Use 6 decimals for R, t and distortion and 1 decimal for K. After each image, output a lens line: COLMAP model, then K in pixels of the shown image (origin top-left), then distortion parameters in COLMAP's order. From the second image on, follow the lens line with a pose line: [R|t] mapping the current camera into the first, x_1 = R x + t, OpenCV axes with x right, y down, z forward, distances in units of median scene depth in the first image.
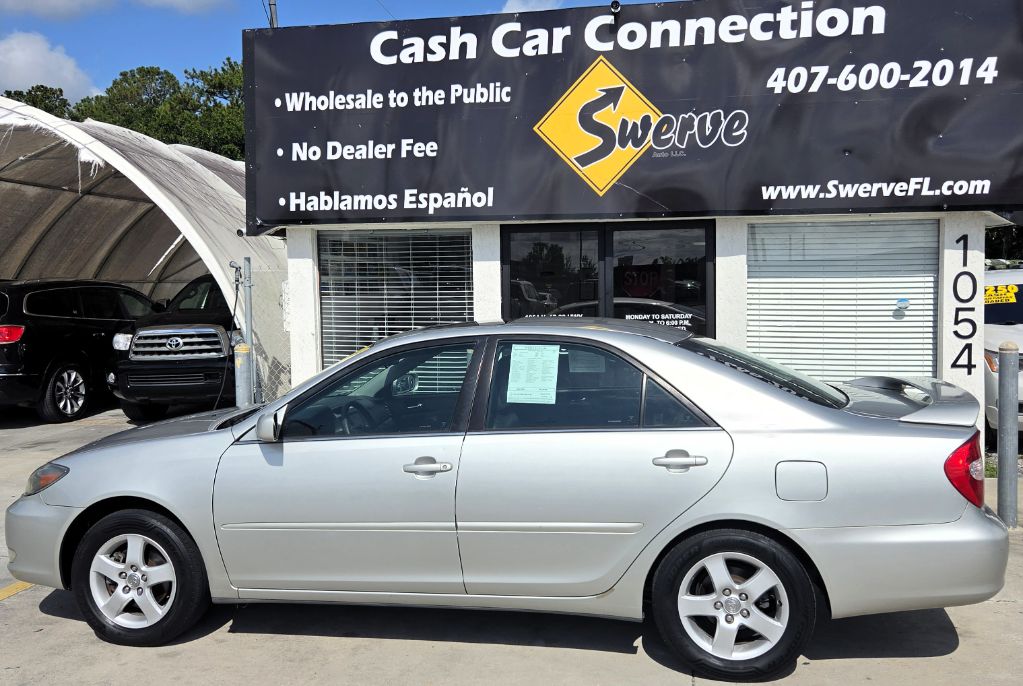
lens RADIAL K [[905.5, 0, 515.2], [0, 905.5, 327.4], [0, 0, 1]] dist [0.079860, -0.089799]
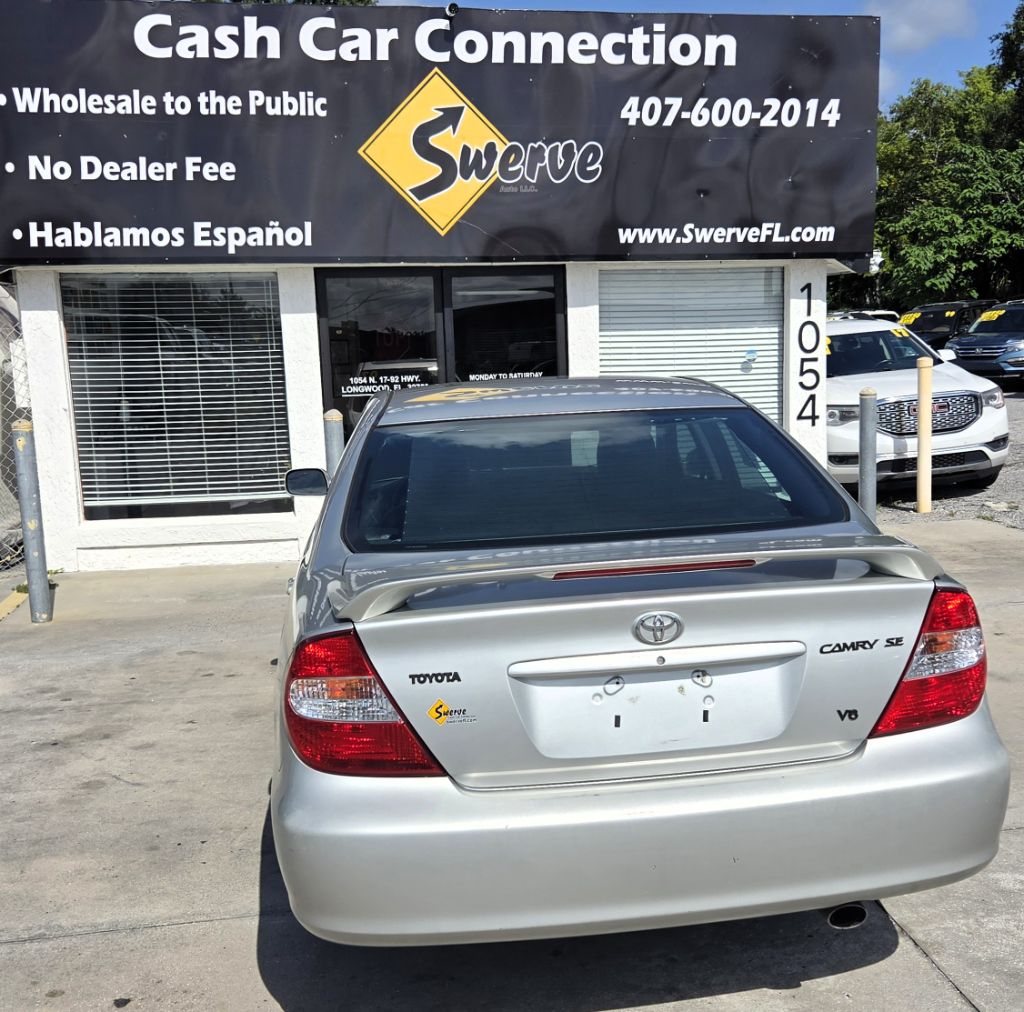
lens RADIAL K [[1224.8, 0, 568.9], [0, 1224.8, 519.3], [0, 0, 1]] dist [0.079215, -0.099305]
pose [[0.934743, -0.065138, 0.349303, -0.215959], [0.033553, 0.994842, 0.095731, 0.015048], [-0.353737, -0.077763, 0.932107, -0.149404]]
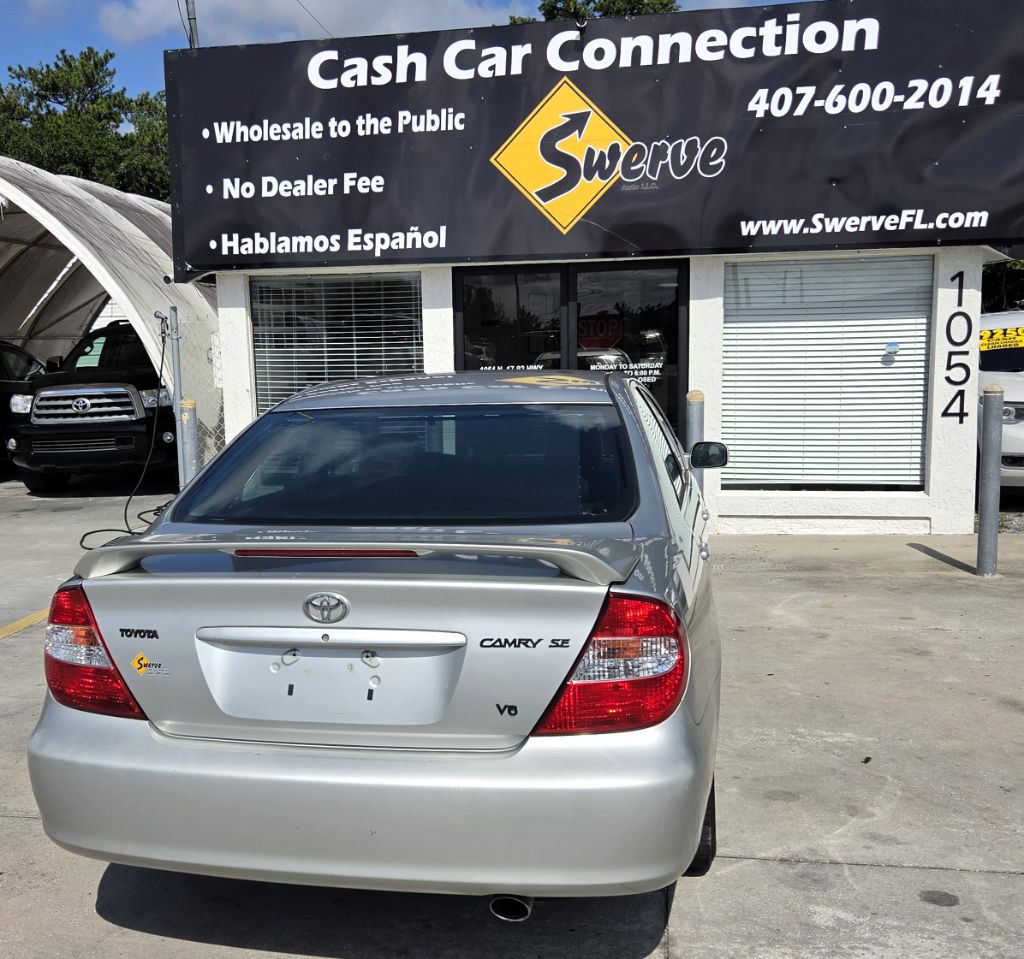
lens RADIAL K [[1148.4, 0, 413.7], [0, 1148.4, 491.5], [0, 0, 1]] dist [0.081194, -0.095591]
pose [[0.999858, -0.009220, -0.014080, -0.043131], [0.010357, 0.996502, 0.082929, 0.015729], [0.013266, -0.083063, 0.996456, -0.182529]]
